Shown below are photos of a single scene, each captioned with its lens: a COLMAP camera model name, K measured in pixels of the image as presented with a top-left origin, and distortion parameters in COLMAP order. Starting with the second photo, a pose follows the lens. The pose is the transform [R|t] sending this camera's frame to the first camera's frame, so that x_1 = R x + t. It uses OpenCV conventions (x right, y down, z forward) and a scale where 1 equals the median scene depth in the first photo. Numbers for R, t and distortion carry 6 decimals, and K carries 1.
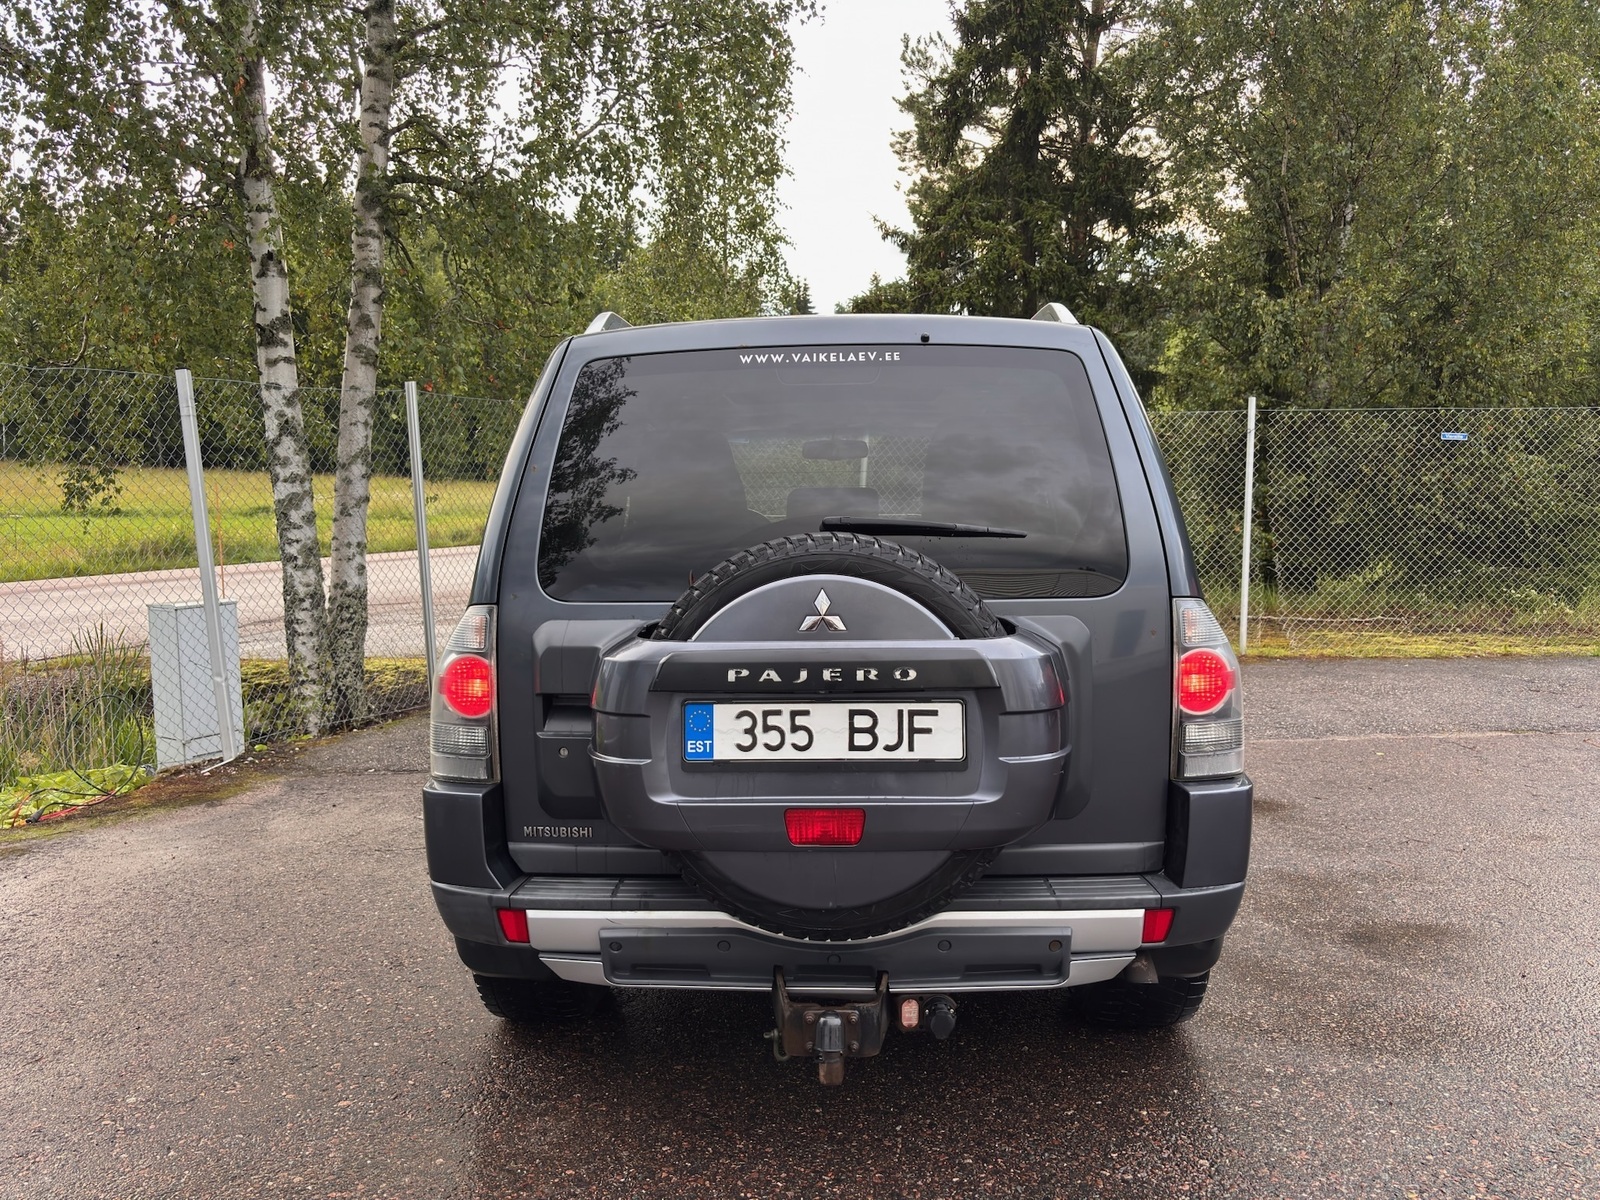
lens RADIAL K [[1216.6, 0, 798.4], [0, 1216.6, 600.7], [0, 0, 1]] dist [0.034014, -0.028393]
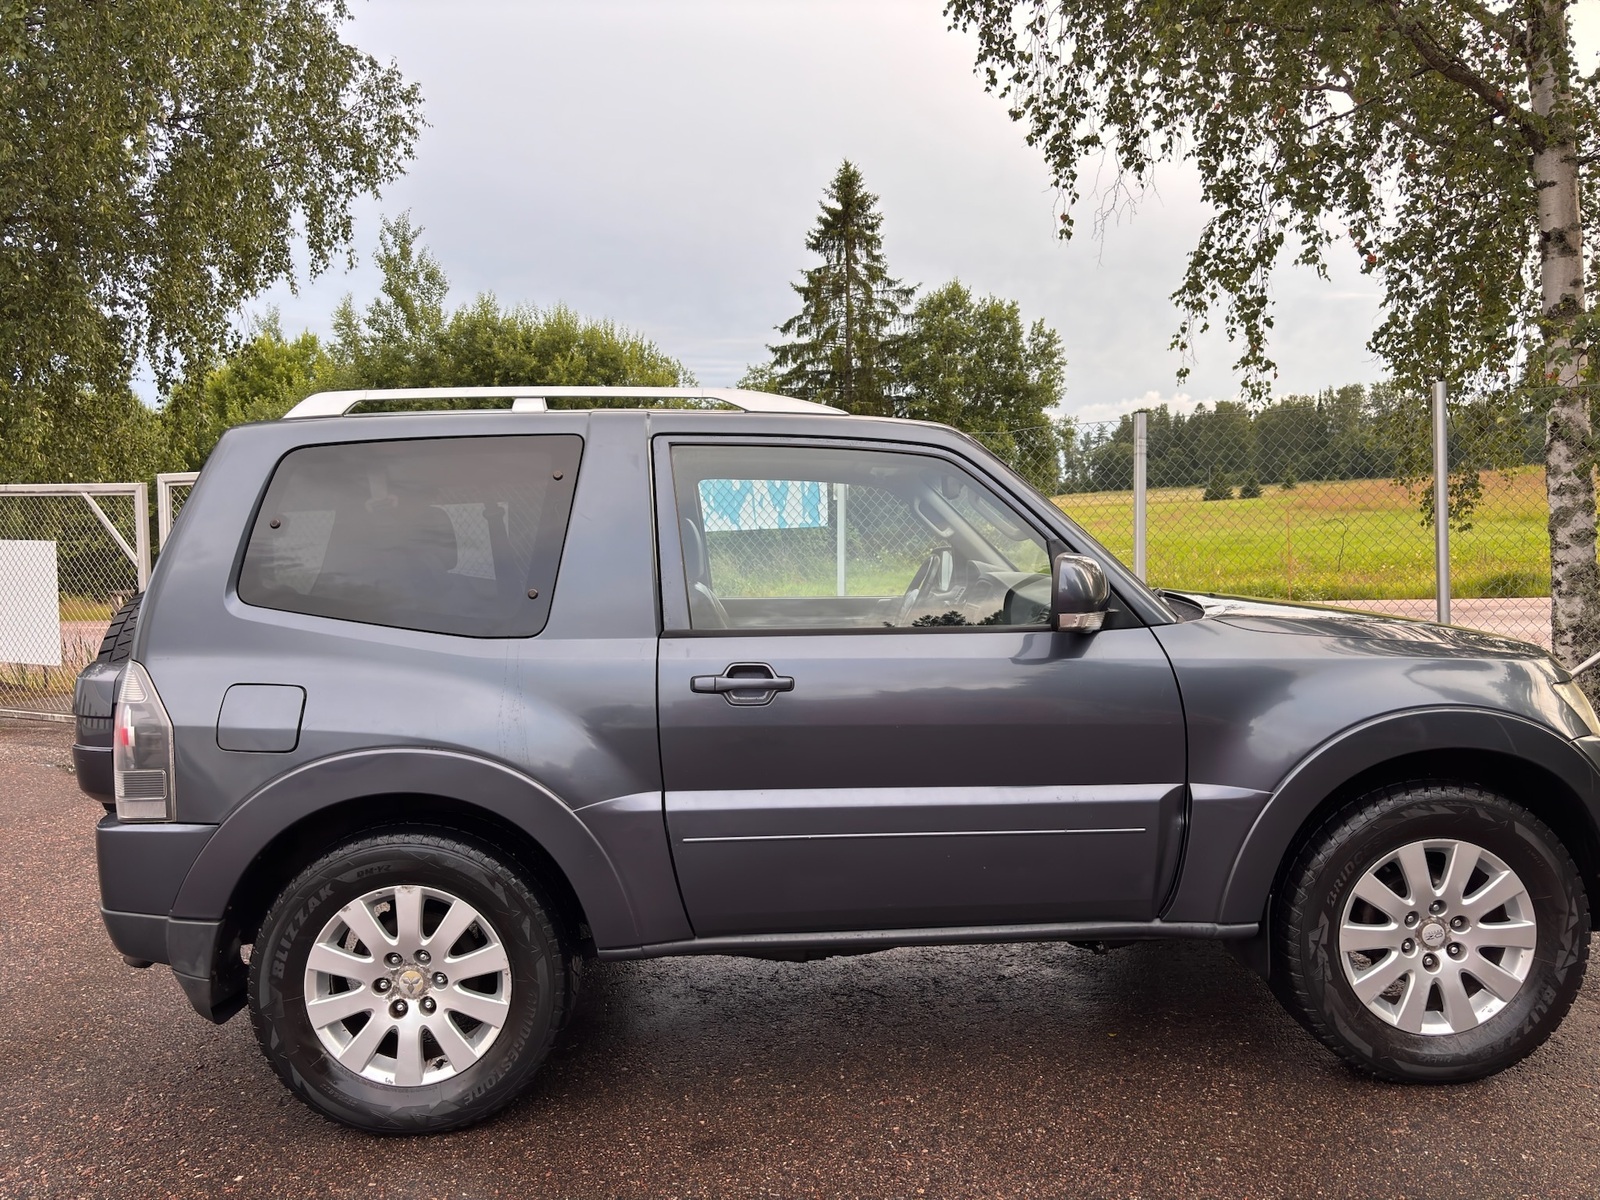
lens RADIAL K [[1216.6, 0, 803.6], [0, 1216.6, 612.3], [0, 0, 1]] dist [0.034014, -0.028393]
pose [[0.072593, 0.074915, -0.994544, 0.409379], [-0.056896, 0.995862, 0.070862, -0.045747], [0.995737, 0.051442, 0.076555, 0.413084]]
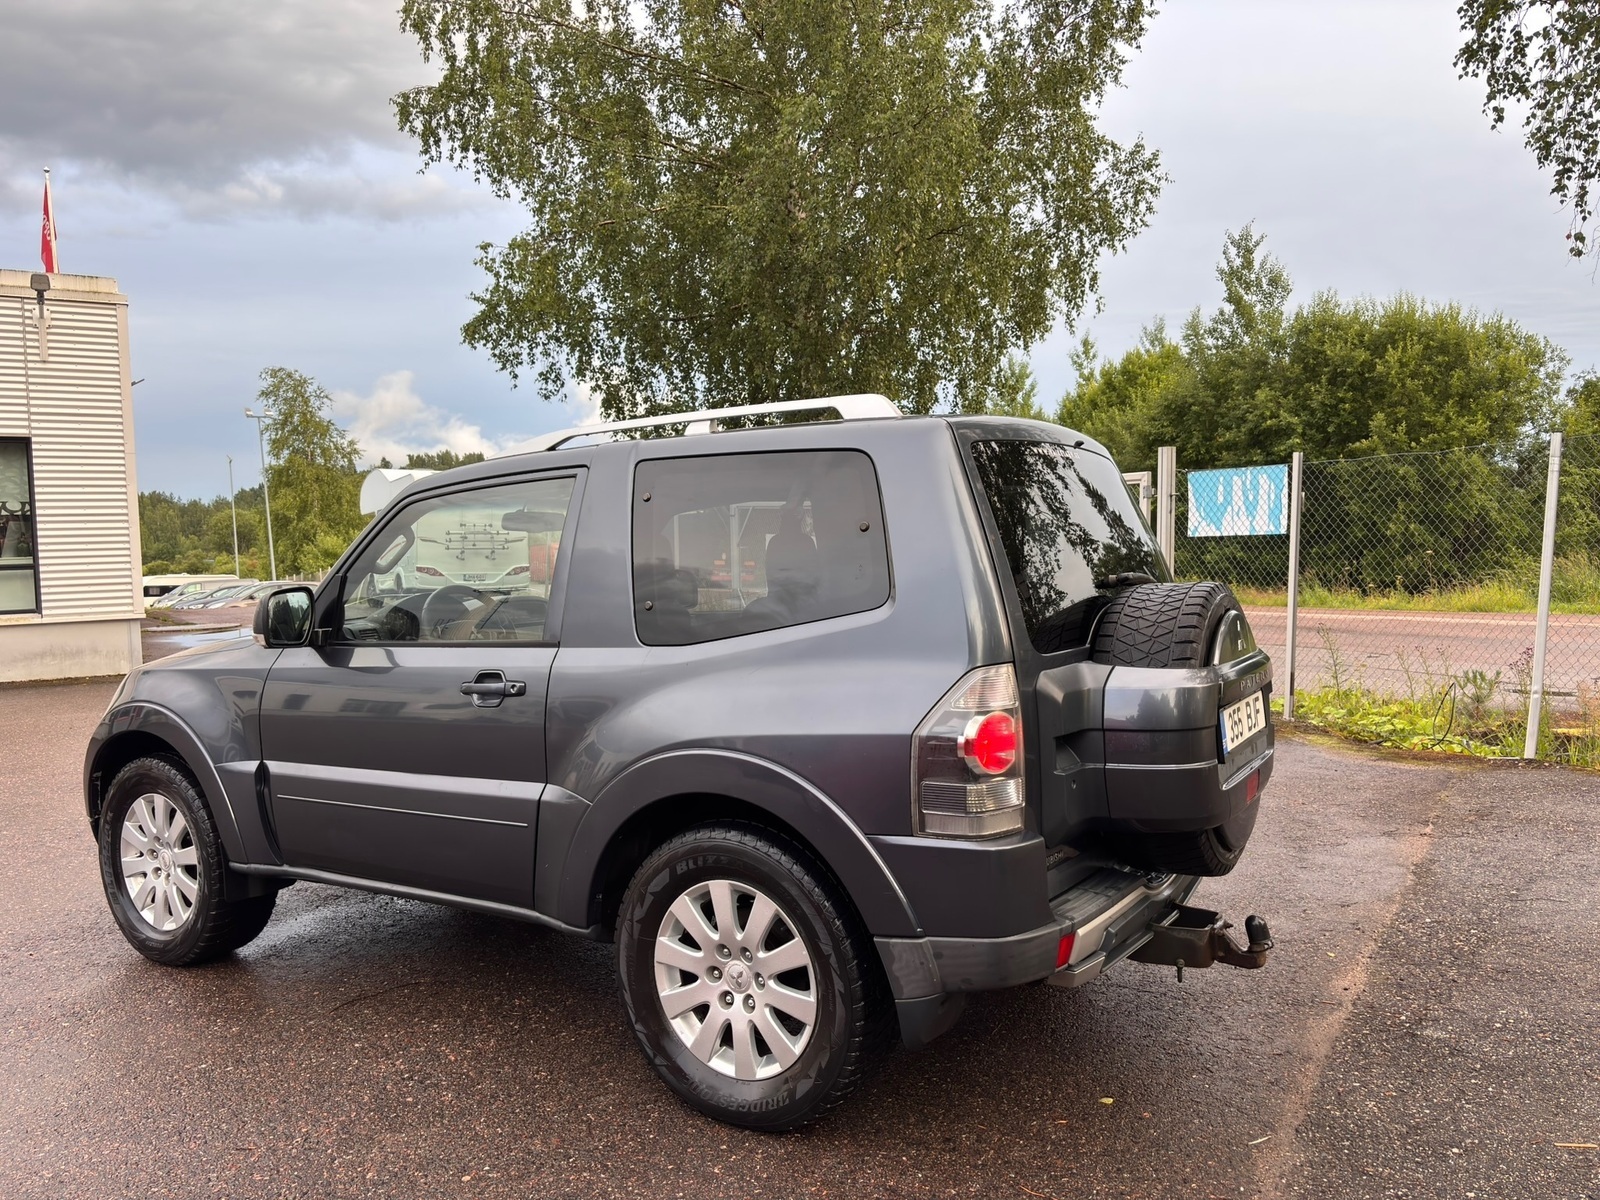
lens RADIAL K [[1216.6, 0, 798.8], [0, 1216.6, 603.5], [0, 0, 1]] dist [0.034014, -0.028393]
pose [[-0.607773, 0.060386, -0.791812, 0.611168], [-0.045970, 0.992757, 0.110996, -0.081099], [0.792779, 0.103860, -0.600595, 0.772576]]
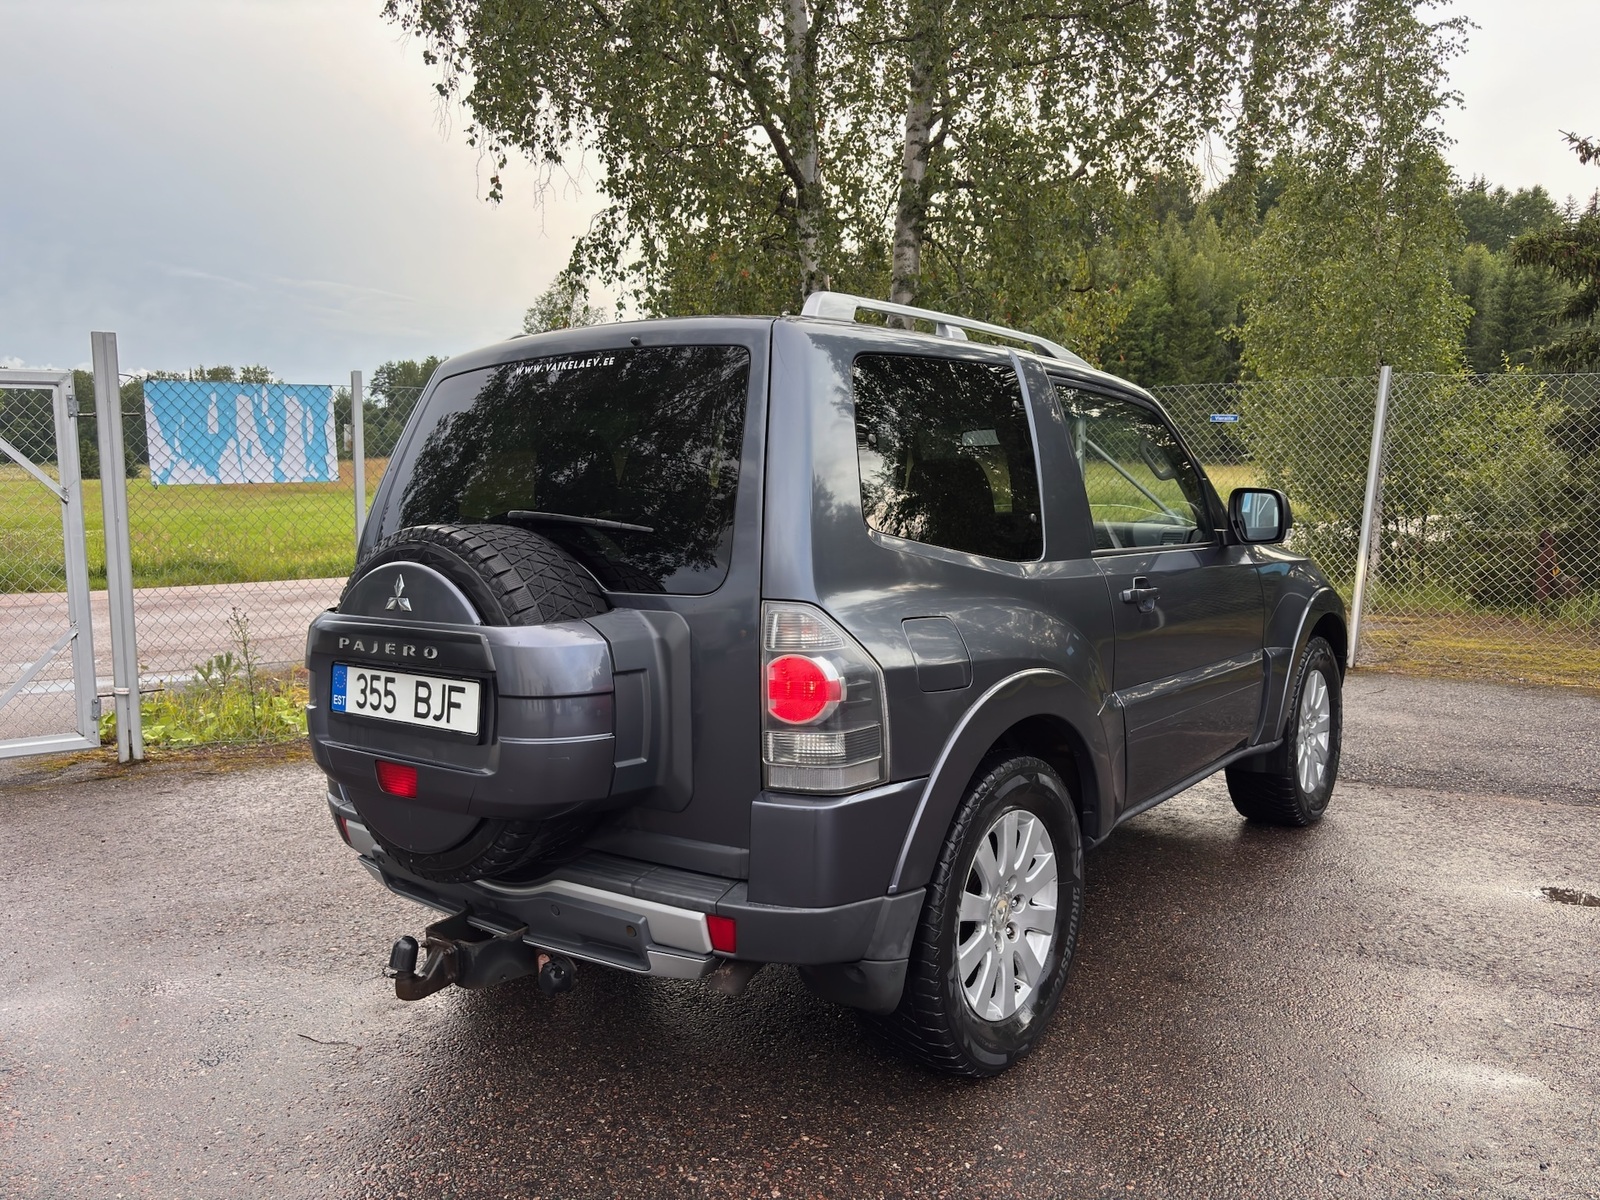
lens RADIAL K [[1216.6, 0, 813.5], [0, 1216.6, 606.3], [0, 0, 1]] dist [0.034014, -0.028393]
pose [[0.817554, 0.052601, -0.573444, 0.235238], [-0.042489, 0.998615, 0.031024, -0.007563], [0.574282, -0.000999, 0.818657, 0.063917]]
